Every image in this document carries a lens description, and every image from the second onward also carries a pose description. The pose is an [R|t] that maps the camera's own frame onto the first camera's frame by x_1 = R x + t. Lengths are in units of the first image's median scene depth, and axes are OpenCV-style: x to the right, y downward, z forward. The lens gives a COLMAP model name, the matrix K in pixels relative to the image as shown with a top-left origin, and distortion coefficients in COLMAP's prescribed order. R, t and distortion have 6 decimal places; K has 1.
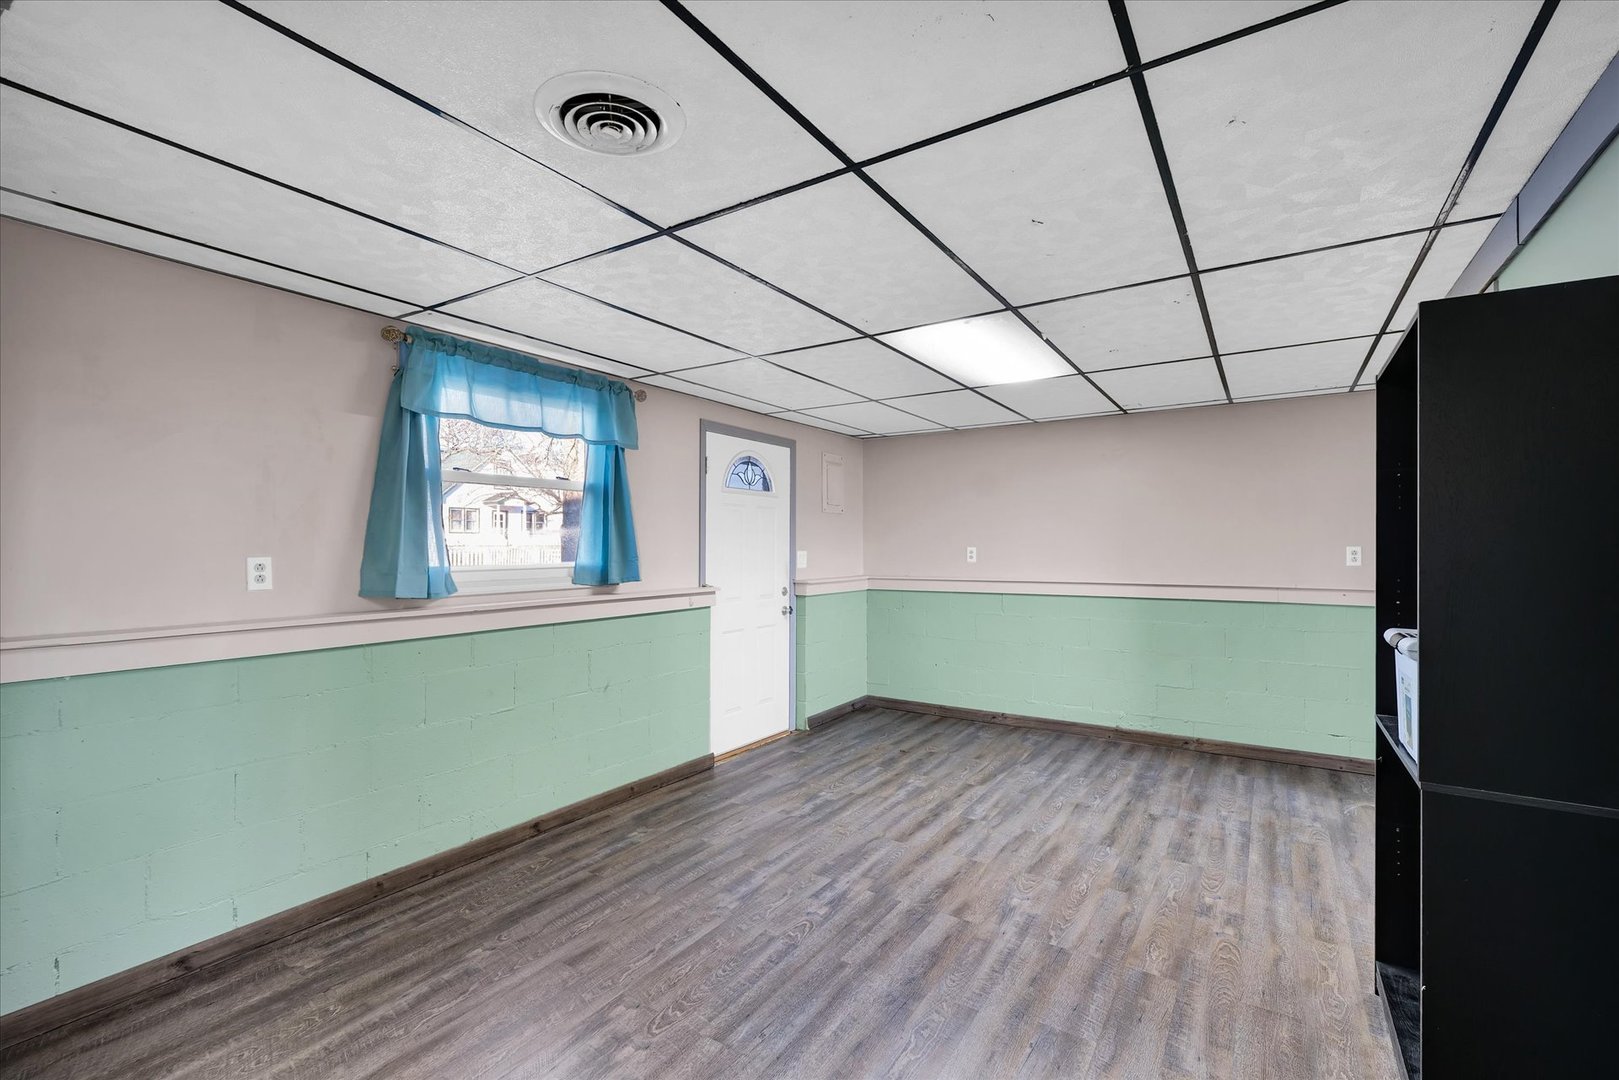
lens RADIAL K [[717.7, 0, 809.5], [0, 717.7, 540.0], [0, 0, 1]] dist [-0.001019, -0.000250]
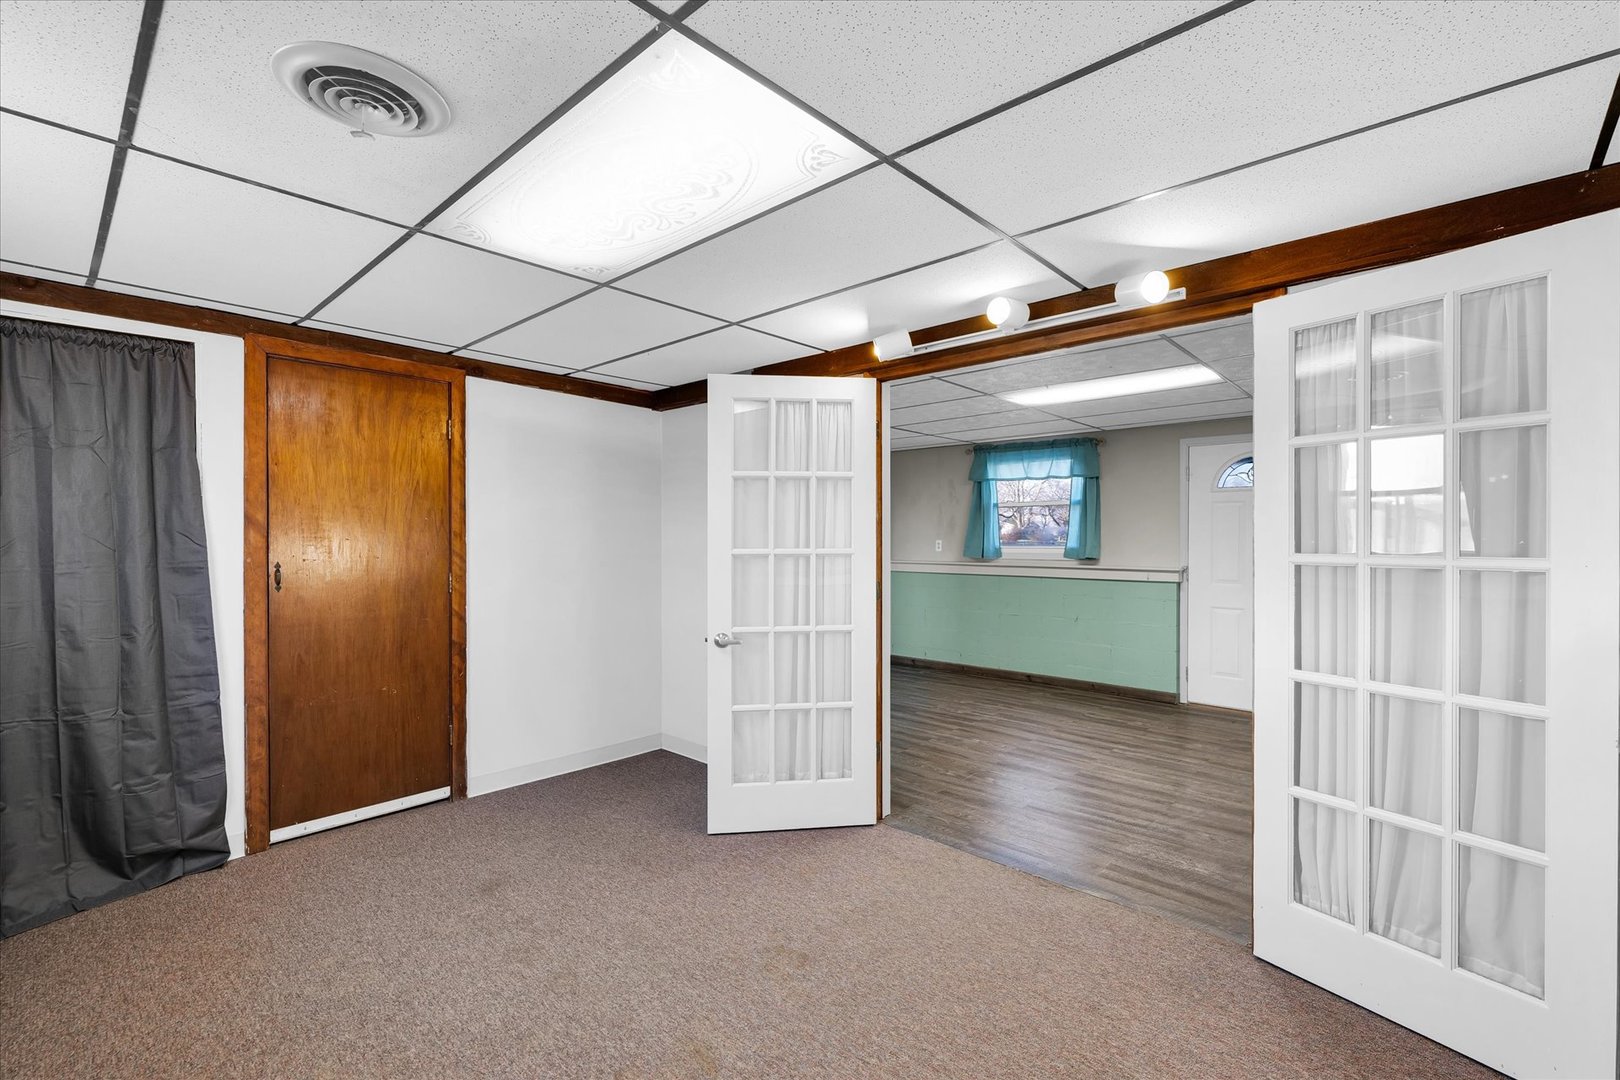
lens RADIAL K [[718.2, 0, 810.0], [0, 718.2, 540.0], [0, 0, 1]] dist [-0.001019, -0.000250]
pose [[-0.162771, 0.002385, -0.986661, 1.719782], [-0.000462, 0.999997, 0.002493, 0.012795], [0.986664, 0.000862, -0.162770, 0.736270]]
